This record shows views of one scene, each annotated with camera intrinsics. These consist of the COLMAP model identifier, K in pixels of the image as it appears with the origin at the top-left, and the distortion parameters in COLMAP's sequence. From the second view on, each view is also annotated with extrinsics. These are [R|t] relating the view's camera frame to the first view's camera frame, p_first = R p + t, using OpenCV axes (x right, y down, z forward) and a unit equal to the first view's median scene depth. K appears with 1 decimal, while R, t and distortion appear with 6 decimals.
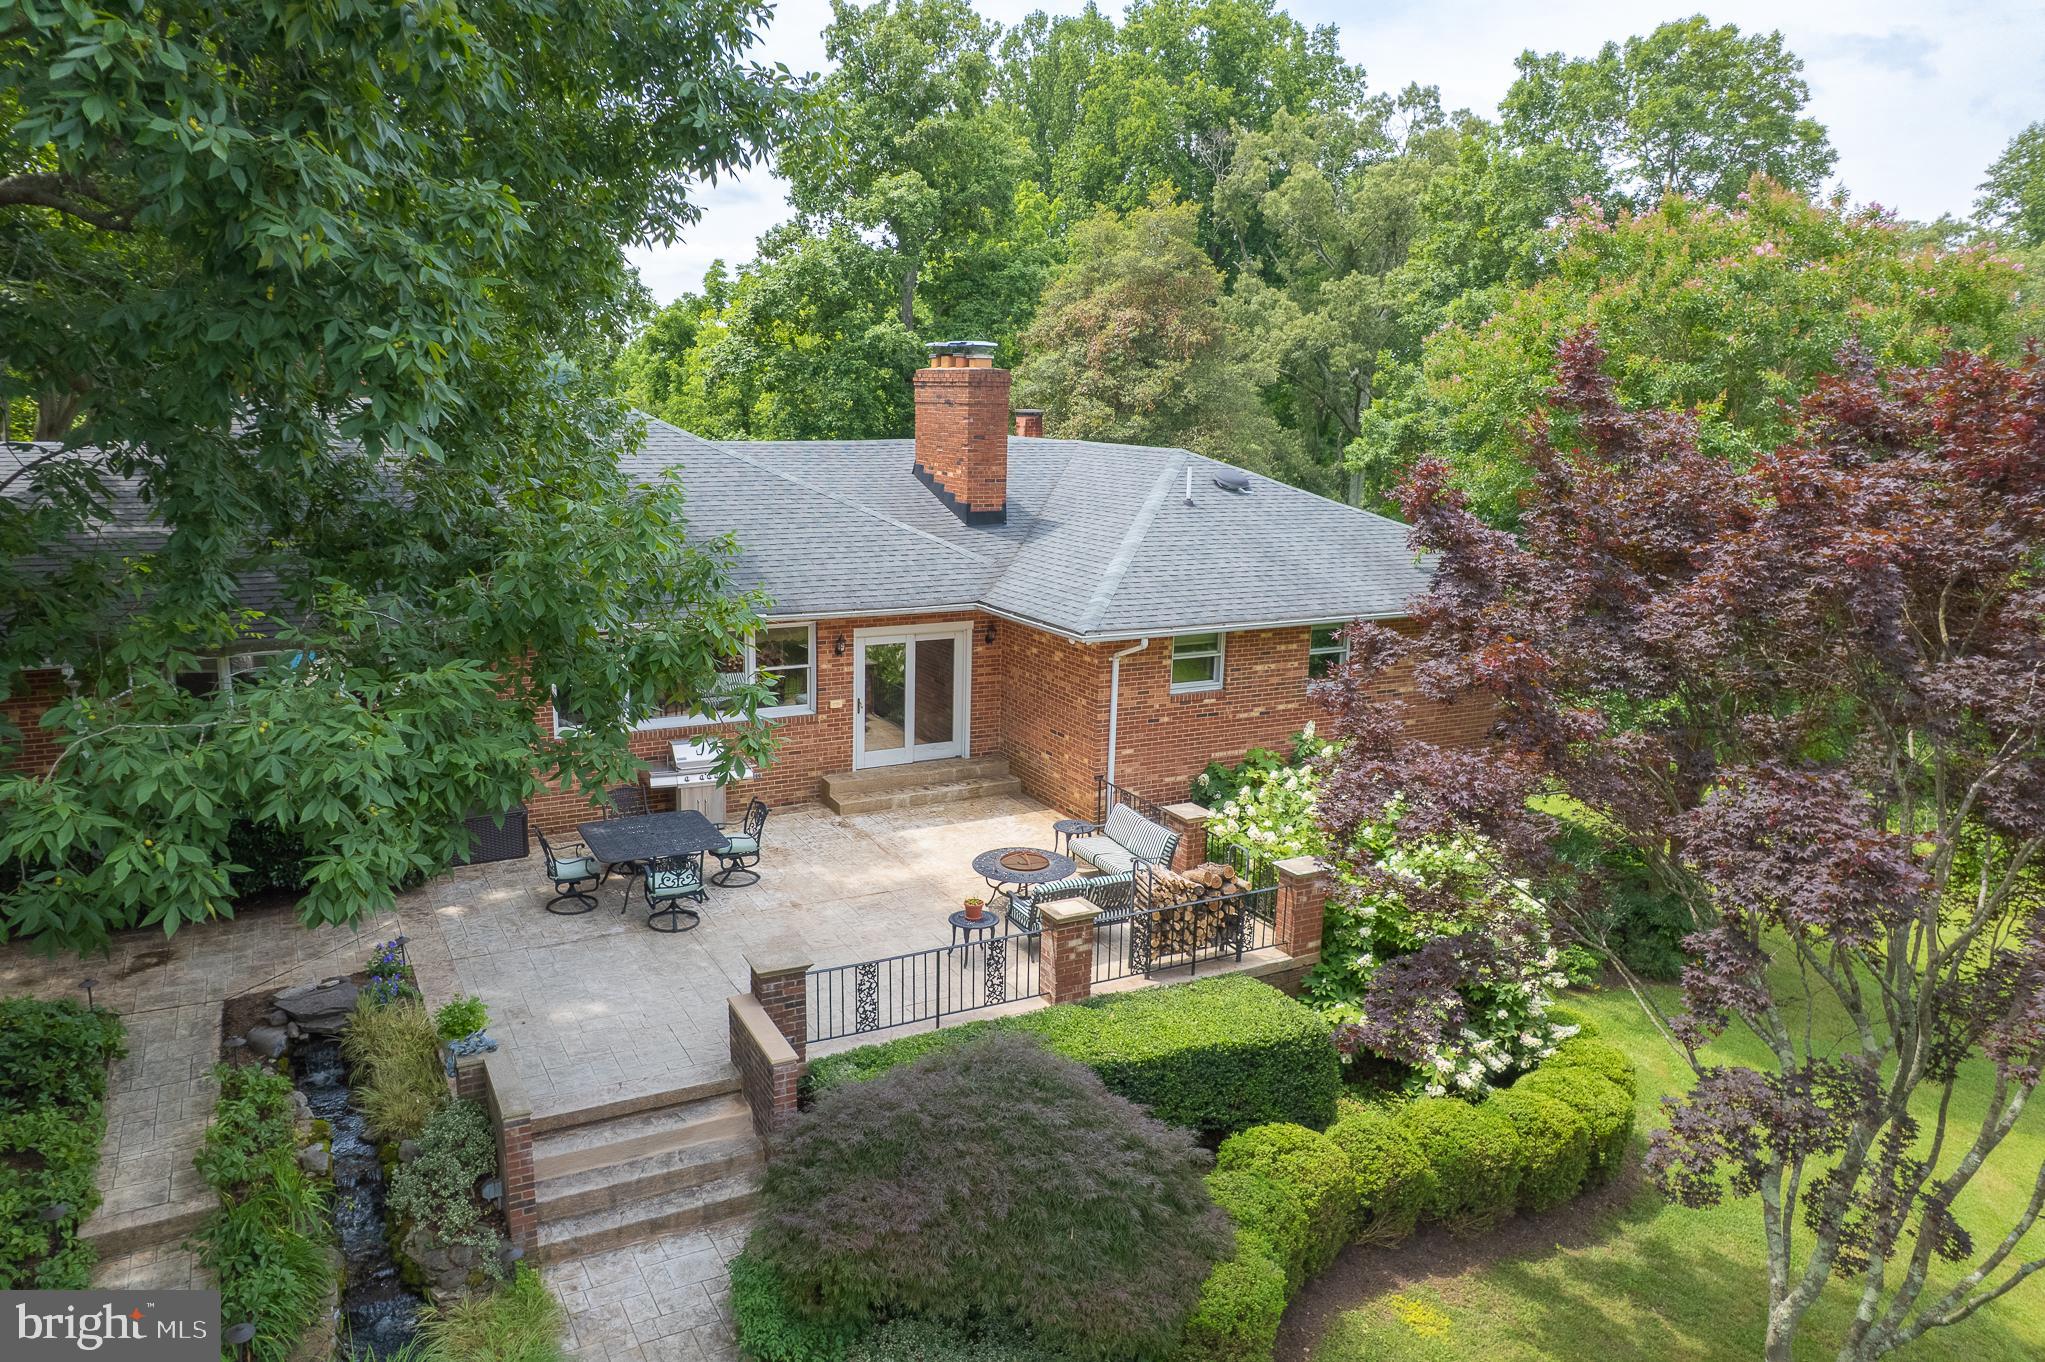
lens RADIAL K [[1293.5, 0, 1016.8], [0, 1293.5, 686.3], [0, 0, 1]] dist [0.040001, 0.005586]
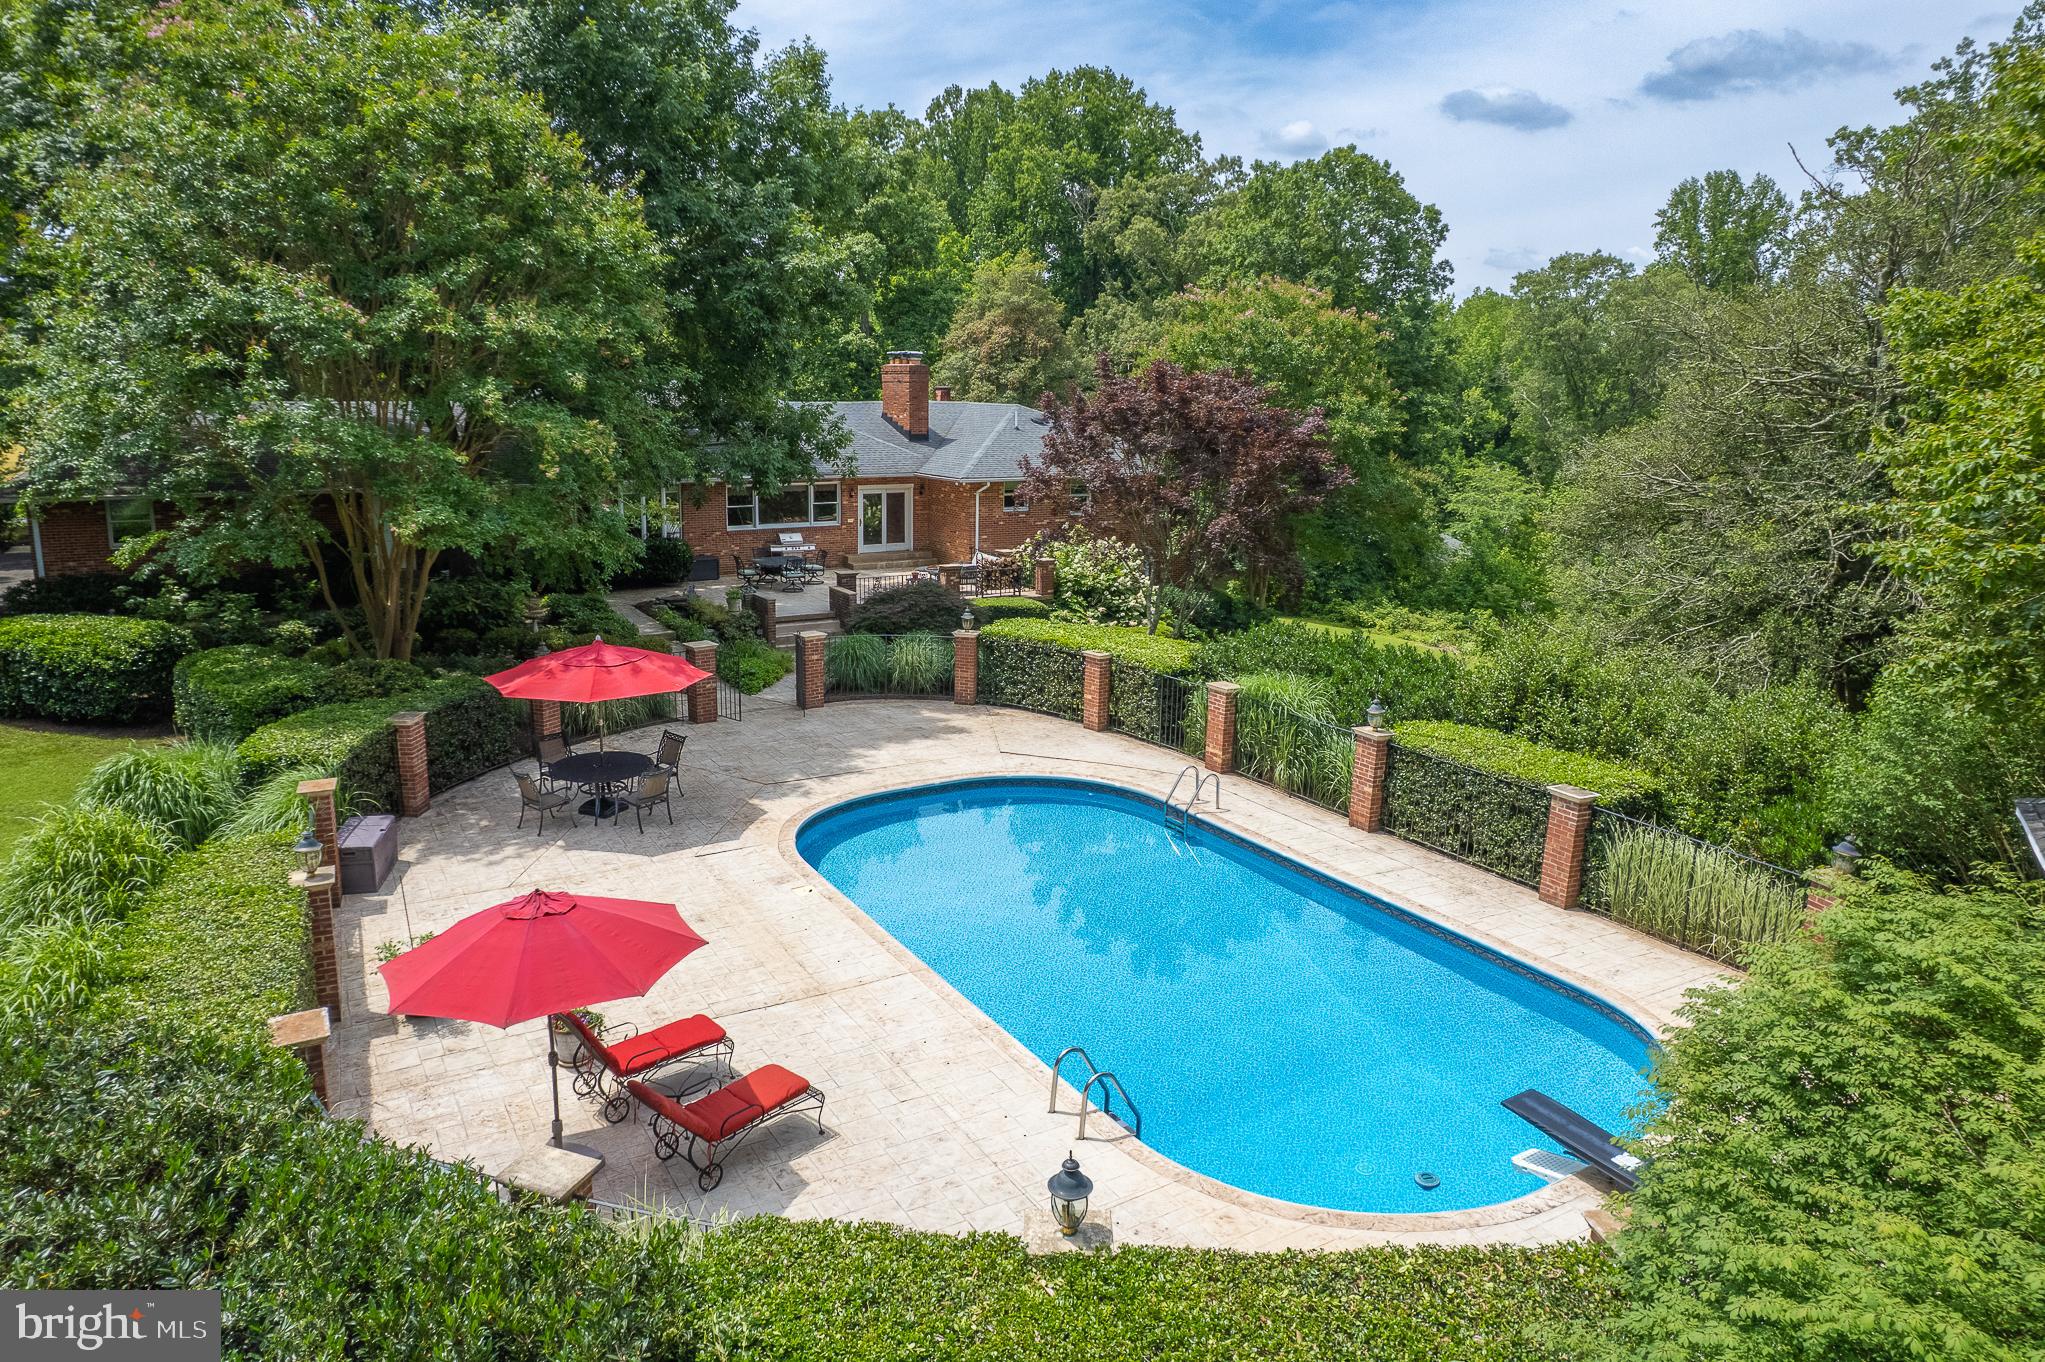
lens RADIAL K [[1293.5, 0, 1028.7], [0, 1293.5, 676.6], [0, 0, 1]] dist [0.040001, 0.005586]
pose [[0.998446, -0.020452, 0.051841, 0.017652], [0.020436, 0.999791, 0.000840, 0.124409], [-0.051847, 0.000220, 0.998655, -0.524594]]
